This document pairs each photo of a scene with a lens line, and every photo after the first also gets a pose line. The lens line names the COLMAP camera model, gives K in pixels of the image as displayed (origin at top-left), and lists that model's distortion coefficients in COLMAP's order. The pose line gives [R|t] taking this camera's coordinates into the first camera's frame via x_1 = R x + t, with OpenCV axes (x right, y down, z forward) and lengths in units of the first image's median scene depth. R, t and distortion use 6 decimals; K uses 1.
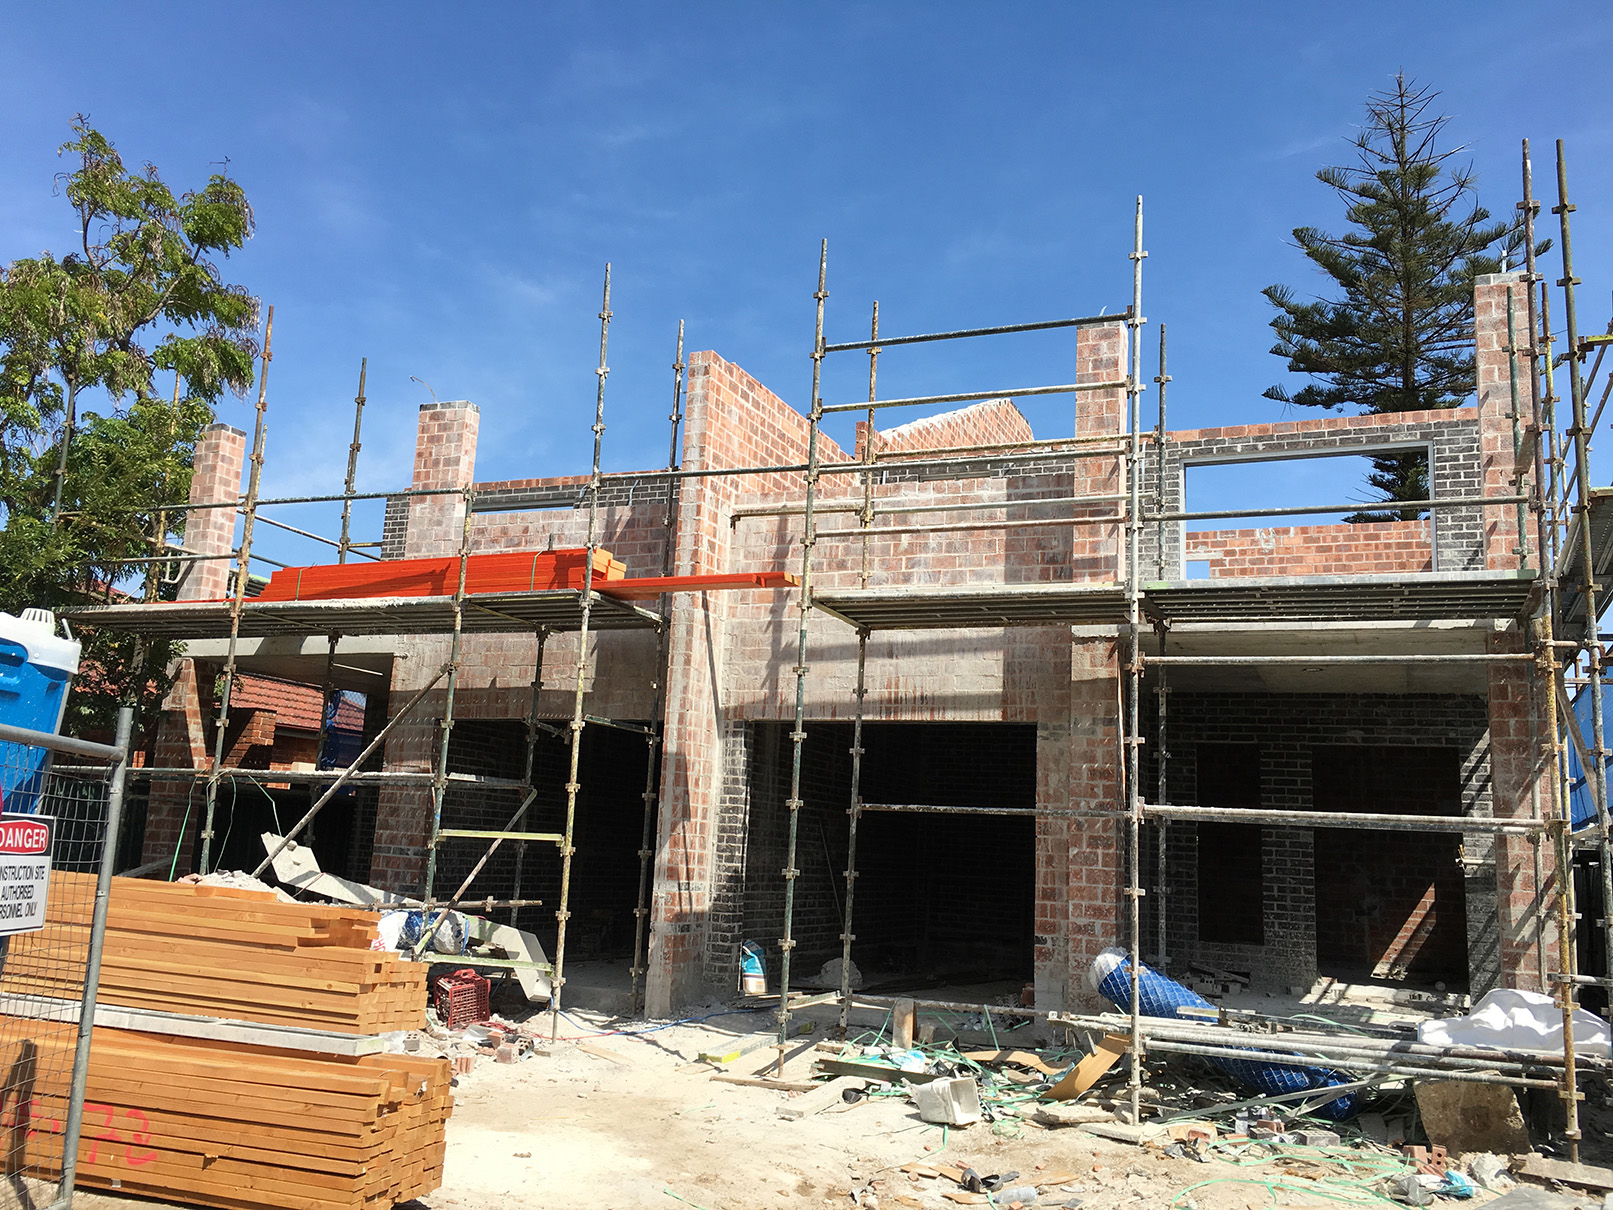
lens RADIAL K [[1399.5, 0, 810.2], [0, 1399.5, 600.9], [0, 0, 1]] dist [0.052057, -0.030004]
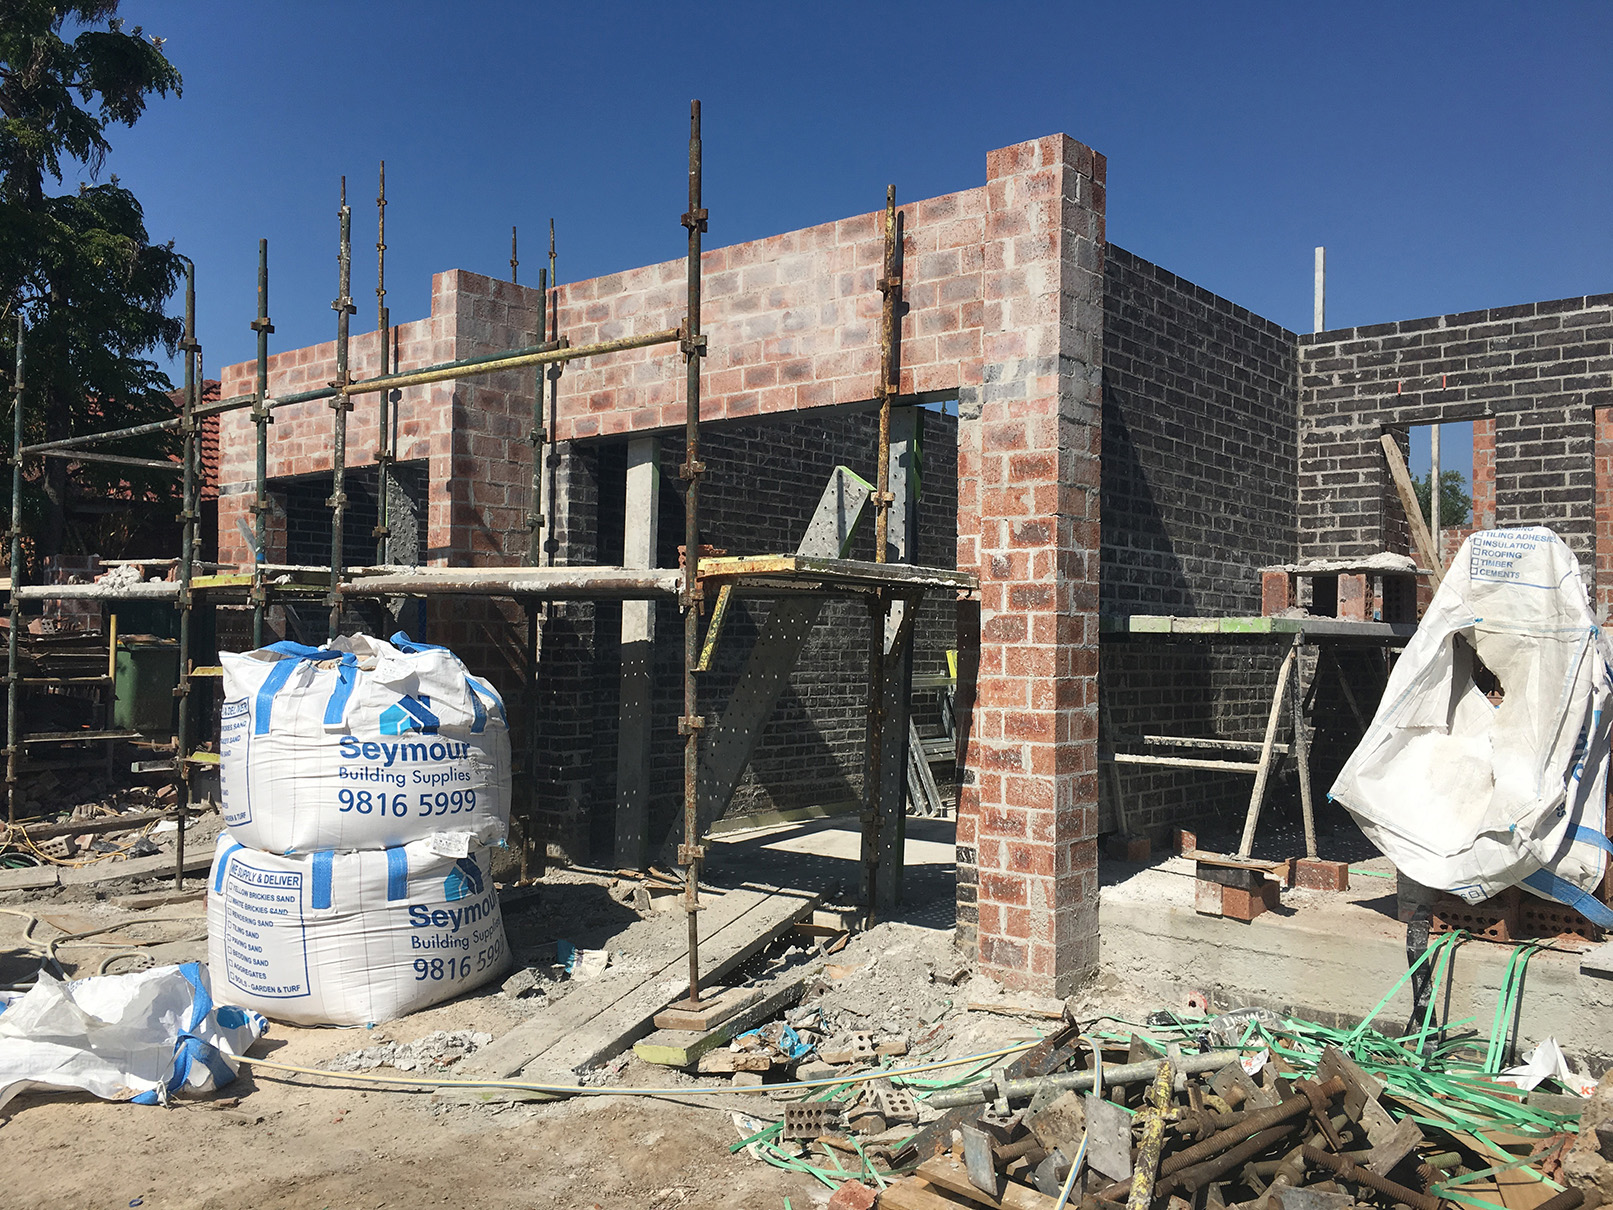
lens RADIAL K [[1399.5, 0, 807.0], [0, 1399.5, 606.3], [0, 0, 1]] dist [0.052057, -0.030004]
pose [[0.956007, -0.048507, -0.289305, 0.277977], [0.089383, 0.987504, 0.129791, 0.100316], [0.279395, -0.149940, 0.948397, 0.481524]]
